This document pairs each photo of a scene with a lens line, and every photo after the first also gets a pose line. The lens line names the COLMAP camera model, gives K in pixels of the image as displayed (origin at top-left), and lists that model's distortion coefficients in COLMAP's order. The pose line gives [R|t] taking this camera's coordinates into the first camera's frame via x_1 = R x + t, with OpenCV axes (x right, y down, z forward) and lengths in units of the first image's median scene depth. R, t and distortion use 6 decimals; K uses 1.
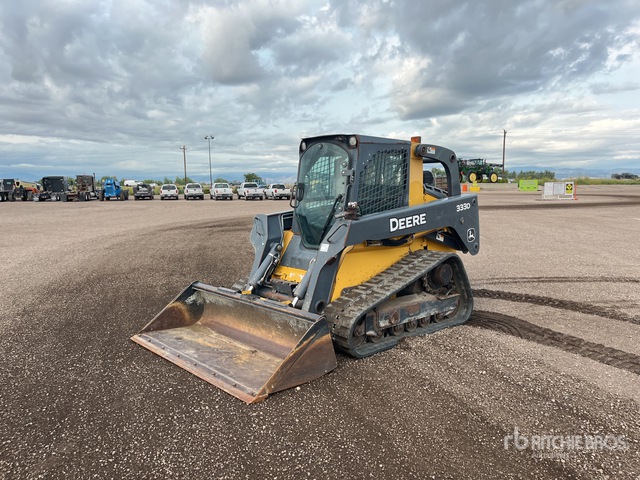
lens RADIAL K [[468.4, 0, 328.7], [0, 468.4, 242.1], [0, 0, 1]] dist [0.003371, 0.002096]
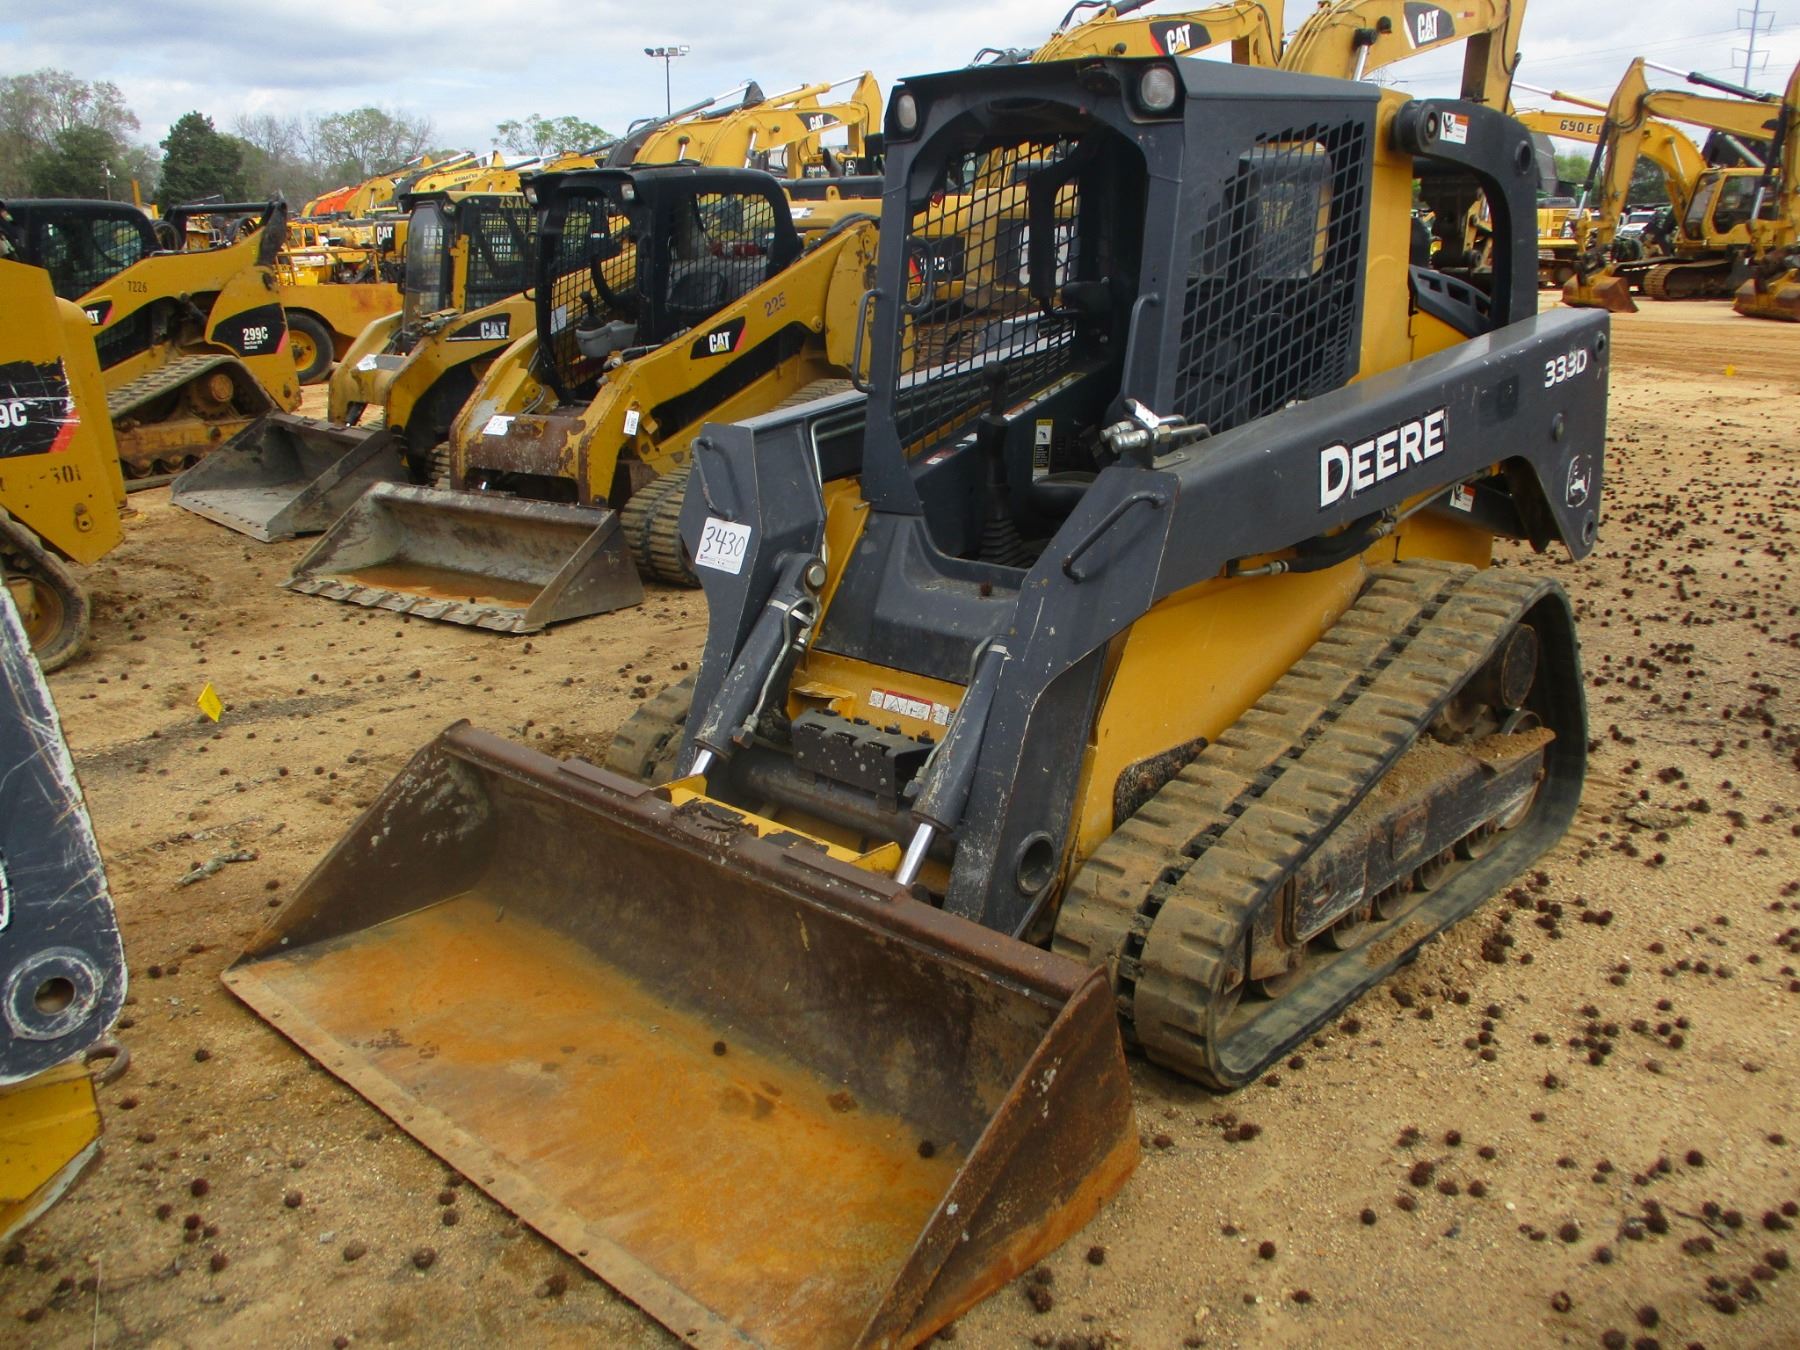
lens RADIAL K [[1506.4, 0, 919.6], [0, 1506.4, 676.9], [0, 0, 1]] dist [-0.050117, 0.007880]
pose [[0.998446, -0.031833, 0.045736, -0.091451], [0.022920, 0.982729, 0.183624, -0.074570], [-0.050792, -0.182290, 0.981932, 0.268972]]
